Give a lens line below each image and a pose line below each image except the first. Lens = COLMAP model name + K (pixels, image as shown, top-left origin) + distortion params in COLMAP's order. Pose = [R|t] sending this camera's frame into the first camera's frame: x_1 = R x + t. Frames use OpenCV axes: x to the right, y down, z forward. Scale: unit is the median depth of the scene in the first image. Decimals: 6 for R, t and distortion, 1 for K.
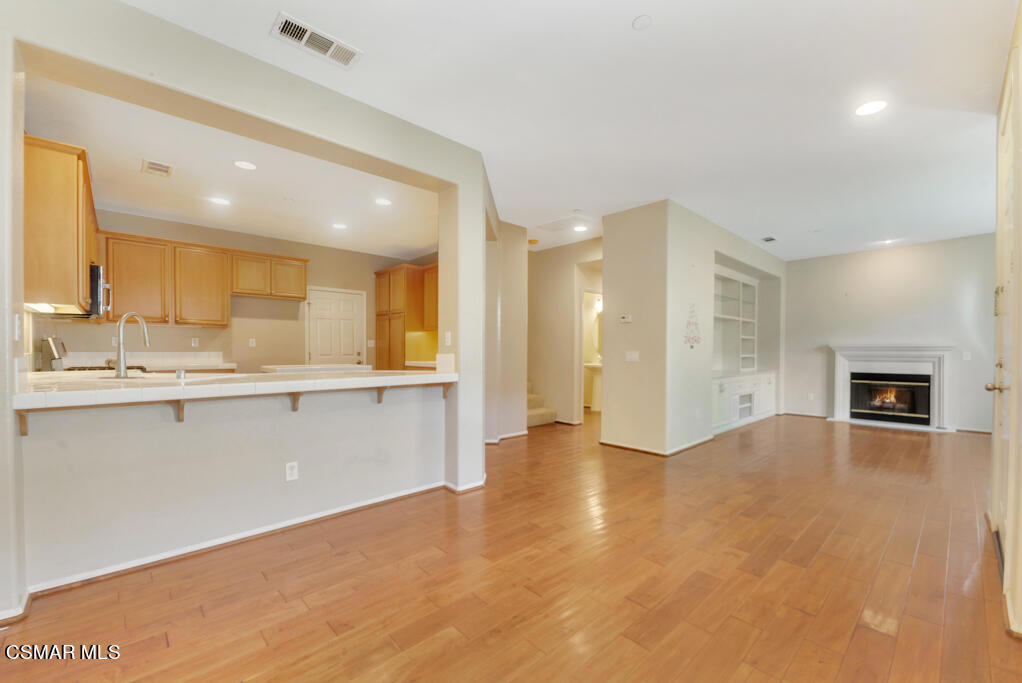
lens RADIAL K [[418.9, 0, 519.4], [0, 418.9, 355.3], [0, 0, 1]] dist [0.007558, -0.002441]
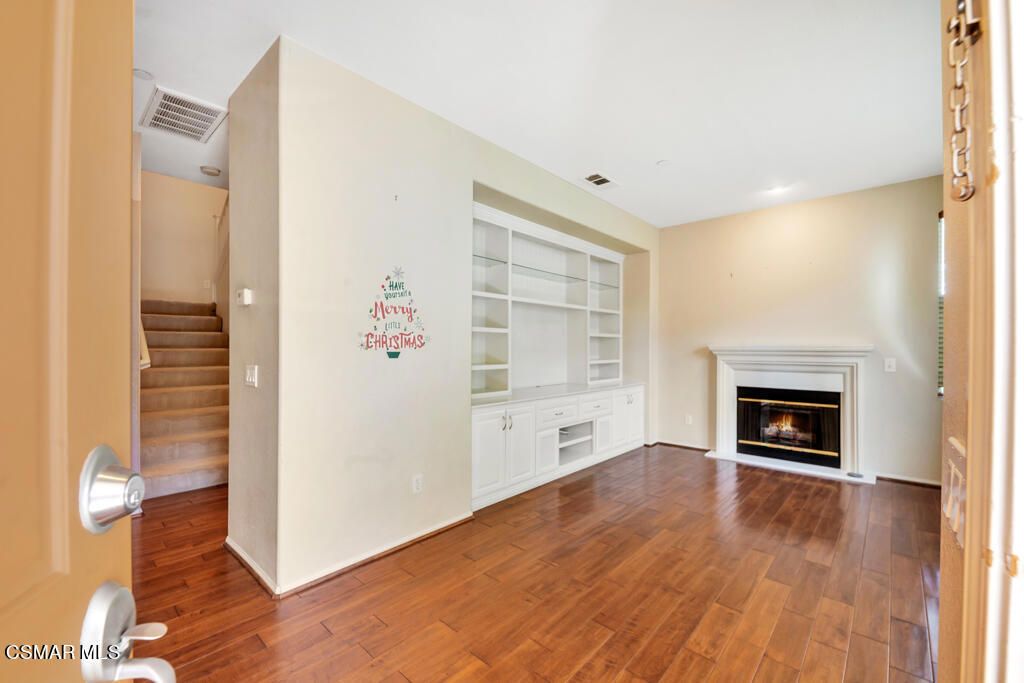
lens RADIAL K [[419.7, 0, 521.7], [0, 419.7, 347.8], [0, 0, 1]] dist [0.007558, -0.002441]
pose [[0.996264, 0.000081, 0.086360, 0.384446], [0.000669, 0.999962, -0.008657, -0.017679], [-0.086358, 0.008682, 0.996226, 0.349449]]
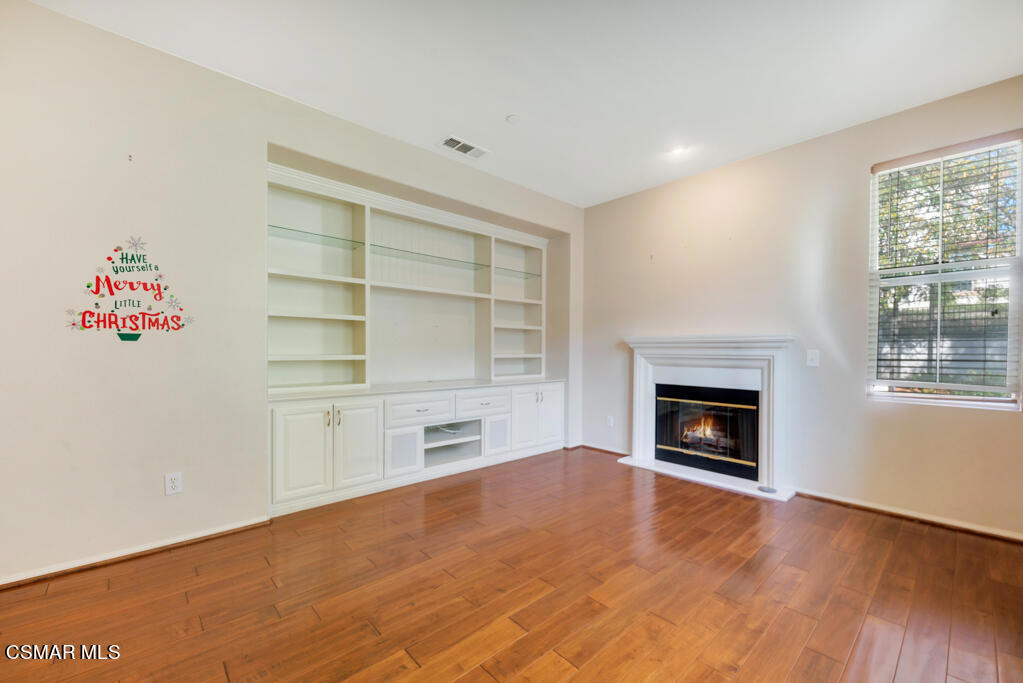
lens RADIAL K [[419.3, 0, 519.9], [0, 419.3, 352.3], [0, 0, 1]] dist [0.007558, -0.002441]
pose [[0.999961, 0.003075, -0.008327, 0.613399], [-0.003092, 0.999993, -0.002011, -0.002832], [0.008320, 0.002037, 0.999963, 0.404828]]
